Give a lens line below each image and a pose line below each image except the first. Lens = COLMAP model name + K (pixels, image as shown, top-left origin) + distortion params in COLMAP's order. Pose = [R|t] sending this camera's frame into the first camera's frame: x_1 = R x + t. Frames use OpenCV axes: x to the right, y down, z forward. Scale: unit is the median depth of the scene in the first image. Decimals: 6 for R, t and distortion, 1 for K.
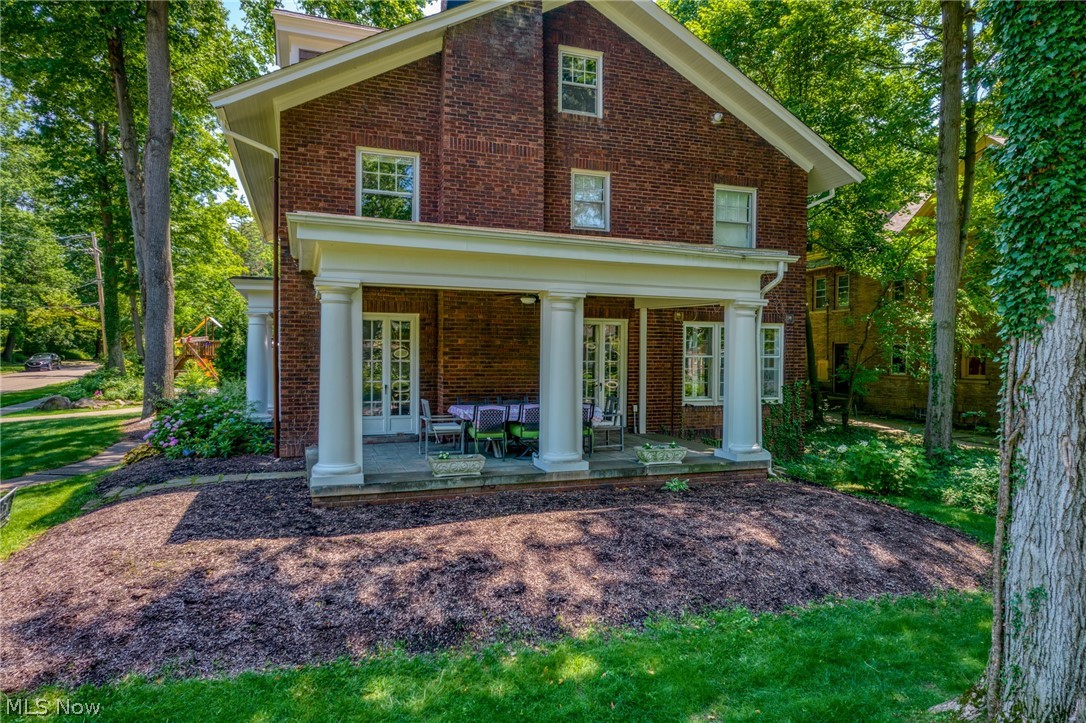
lens RADIAL K [[683.1, 0, 548.4], [0, 683.1, 362.4], [0, 0, 1]] dist [0.008822, -0.001524]
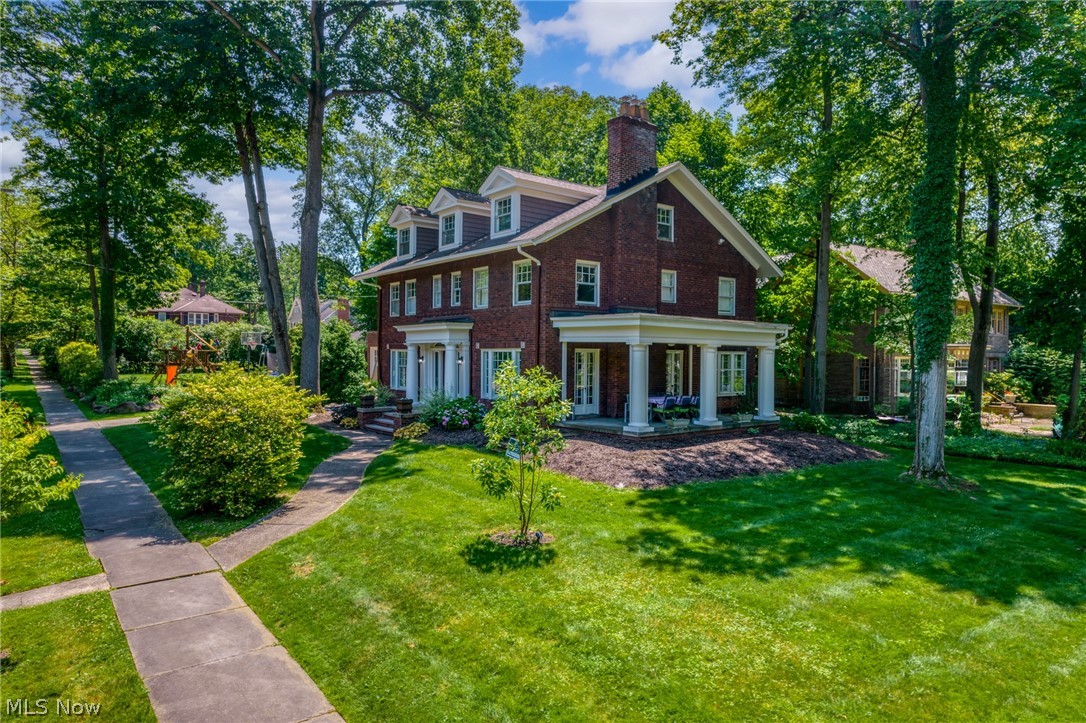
lens RADIAL K [[683.1, 0, 548.4], [0, 683.1, 362.4], [0, 0, 1]] dist [0.008822, -0.001524]
pose [[0.951428, -0.001443, 0.307867, -0.884351], [0.001179, 0.999999, 0.001043, -0.036152], [-0.307868, -0.000630, 0.951429, -0.712558]]
